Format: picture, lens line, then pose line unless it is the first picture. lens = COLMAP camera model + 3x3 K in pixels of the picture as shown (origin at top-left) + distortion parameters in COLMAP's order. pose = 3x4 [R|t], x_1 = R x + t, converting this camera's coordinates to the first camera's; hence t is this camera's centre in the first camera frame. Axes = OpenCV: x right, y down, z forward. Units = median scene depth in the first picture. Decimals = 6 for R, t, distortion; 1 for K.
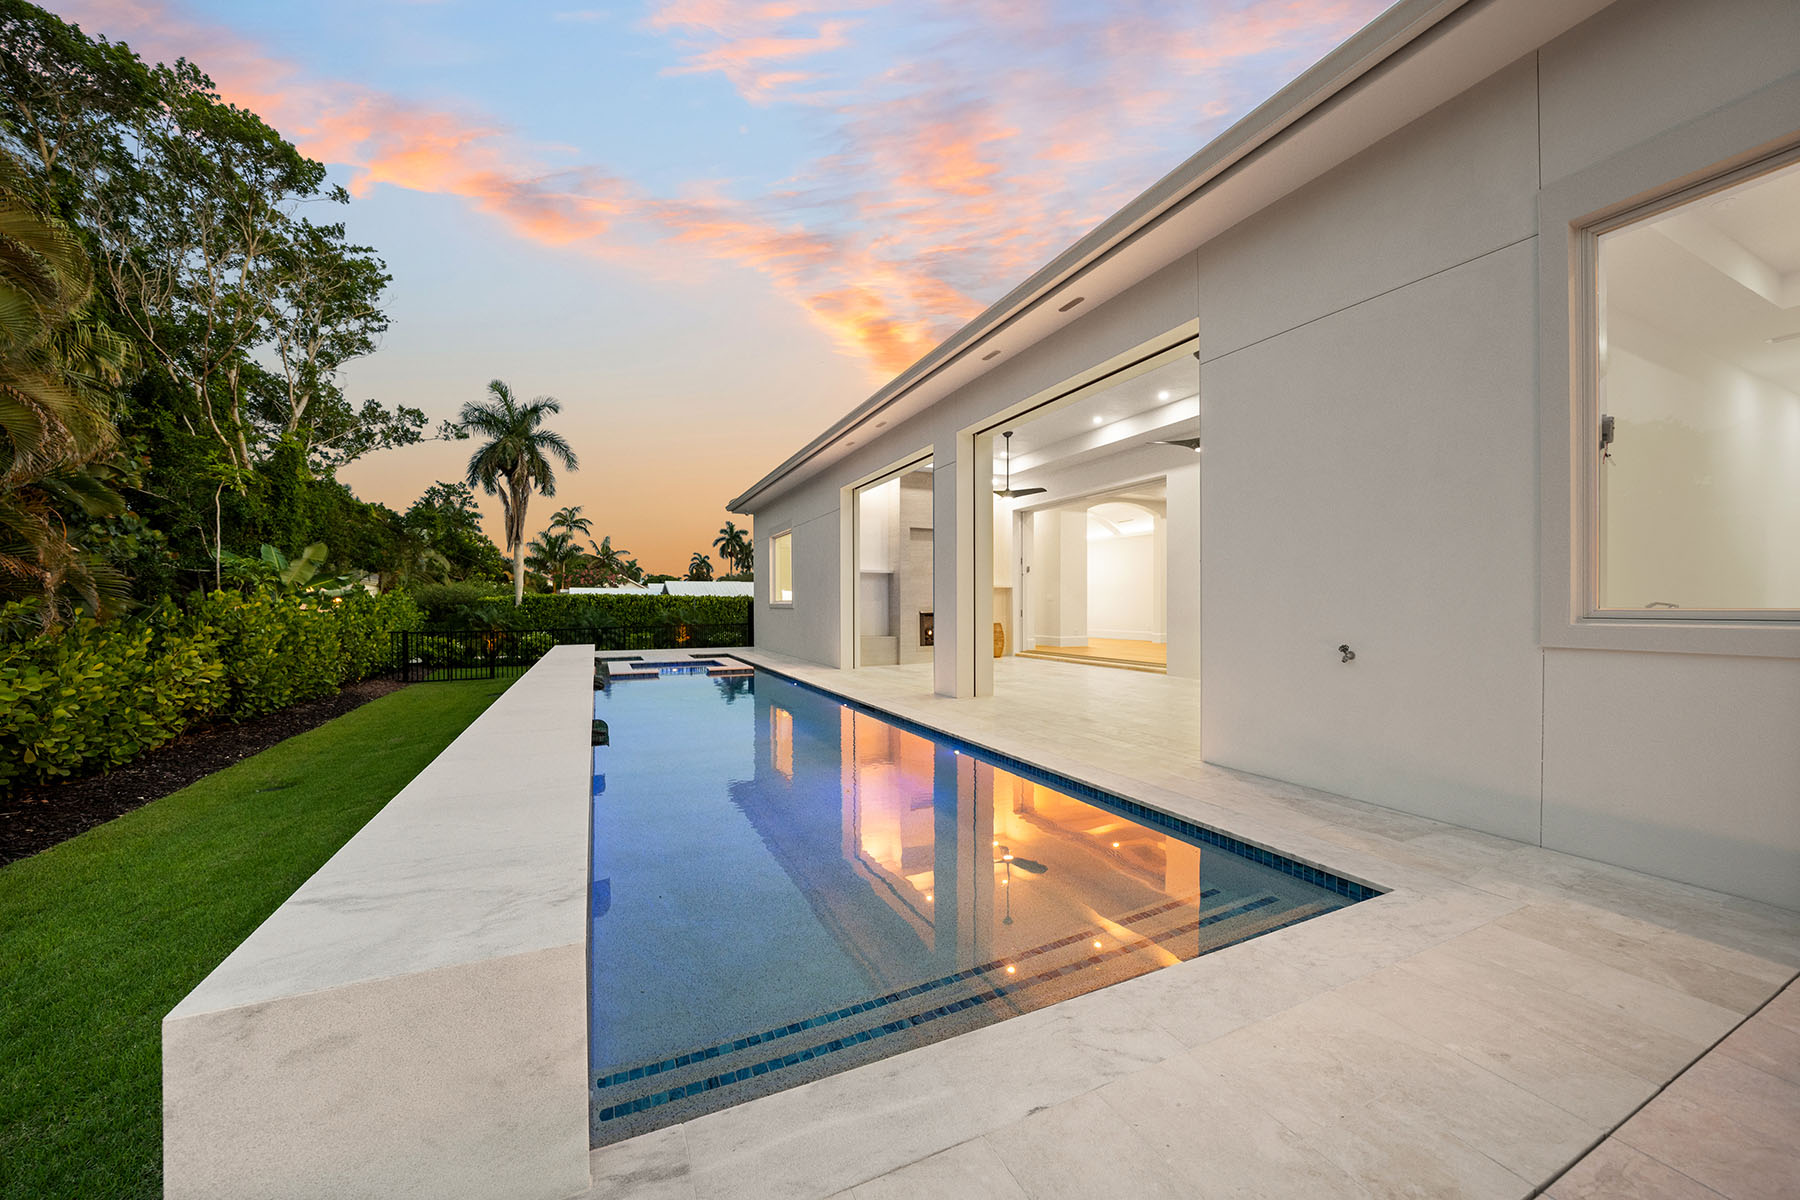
lens RADIAL K [[645.9, 0, 900.0], [0, 645.9, 600.0], [0, 0, 1]] dist [-0.020459, 0.004666]
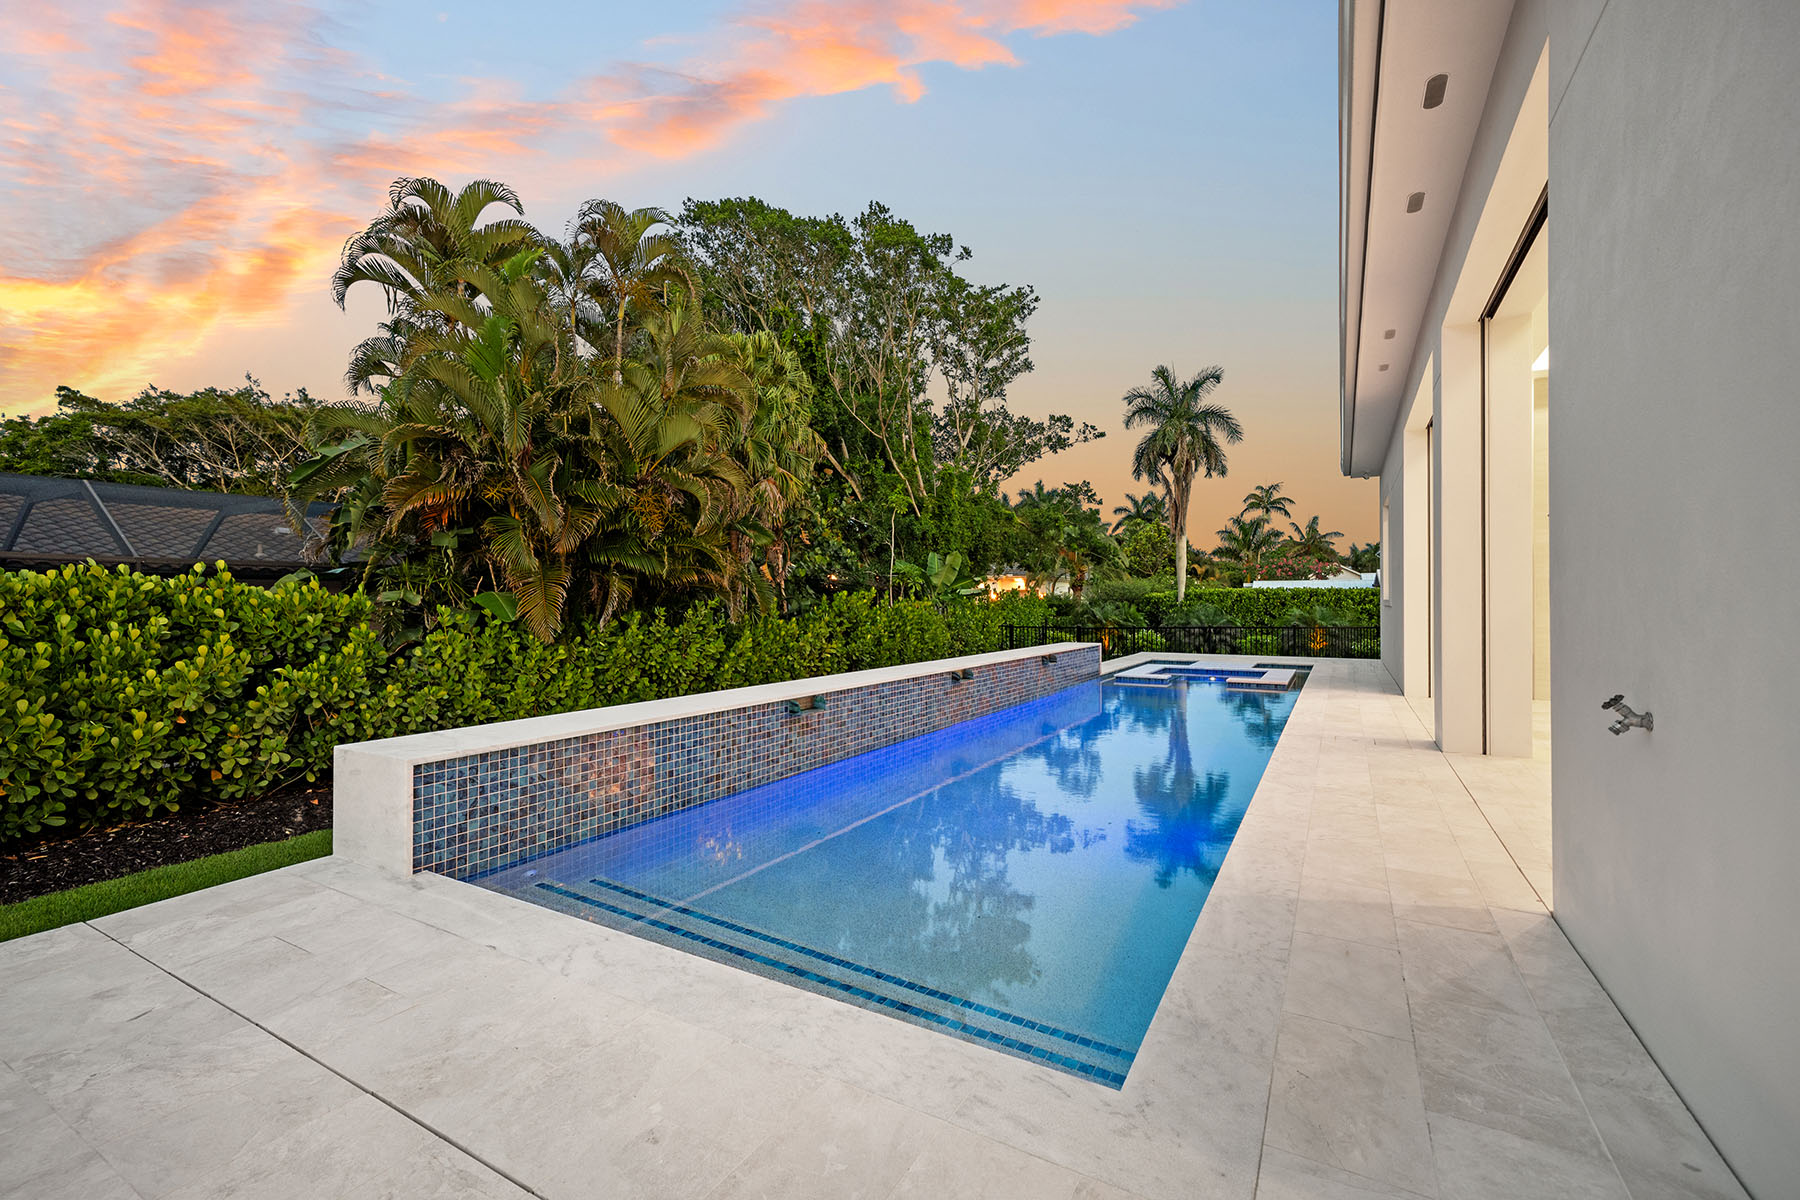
lens RADIAL K [[775.5, 0, 900.0], [0, 775.5, 600.0], [0, 0, 1]] dist [0.008509, 0.000191]
pose [[0.565824, -0.001492, -0.824525, 0.151495], [0.006648, 0.999974, 0.002753, 0.000287], [0.824499, -0.007039, 0.565819, 0.052458]]
